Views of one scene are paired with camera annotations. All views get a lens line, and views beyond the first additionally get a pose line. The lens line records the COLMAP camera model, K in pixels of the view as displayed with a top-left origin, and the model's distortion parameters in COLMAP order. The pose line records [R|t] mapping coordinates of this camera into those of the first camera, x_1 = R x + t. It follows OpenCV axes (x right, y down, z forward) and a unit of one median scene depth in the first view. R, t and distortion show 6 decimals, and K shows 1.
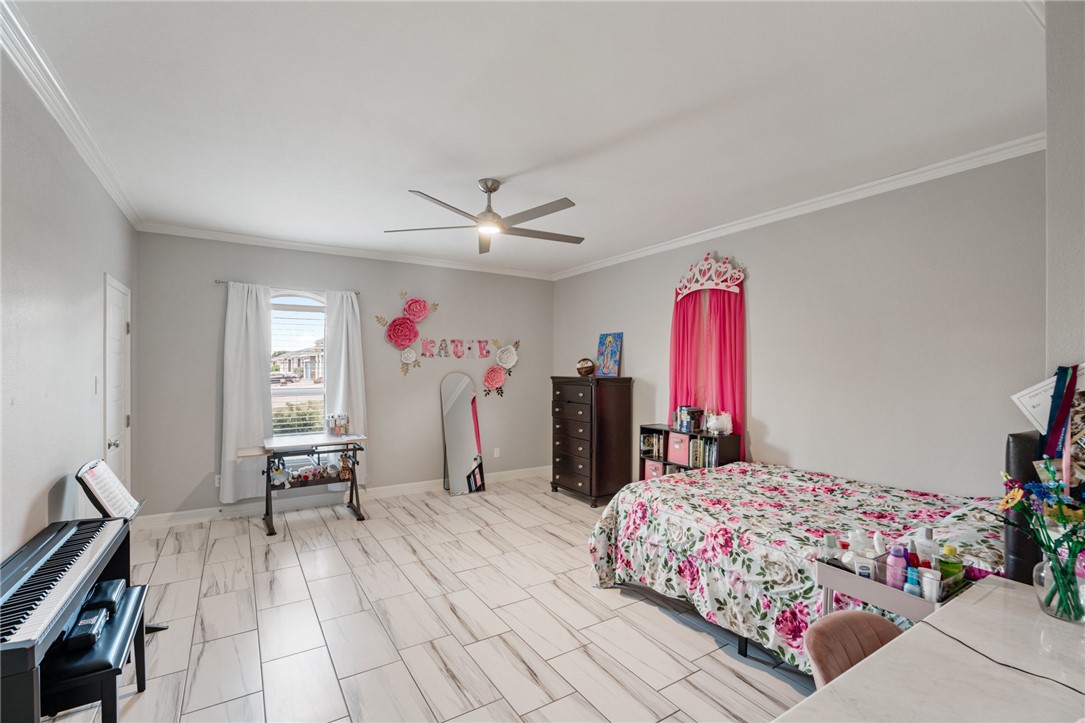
lens RADIAL K [[481.9, 0, 541.5], [0, 481.9, 365.0], [0, 0, 1]] dist [-0.000968, -0.000063]
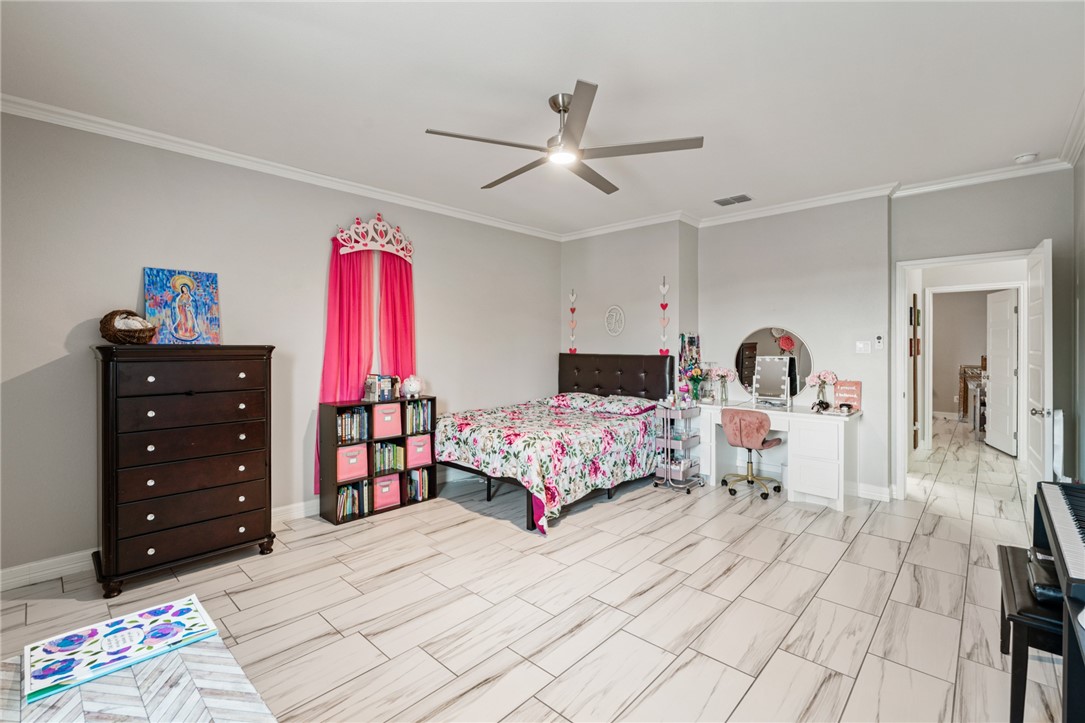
lens RADIAL K [[484.6, 0, 543.4], [0, 484.6, 344.1], [0, 0, 1]] dist [-0.001552, -0.000130]
pose [[-0.254004, -0.000985, 0.967203, -0.792929], [-0.004310, 0.999991, -0.000113, 0.030817], [-0.967194, -0.004197, -0.254005, 1.099594]]
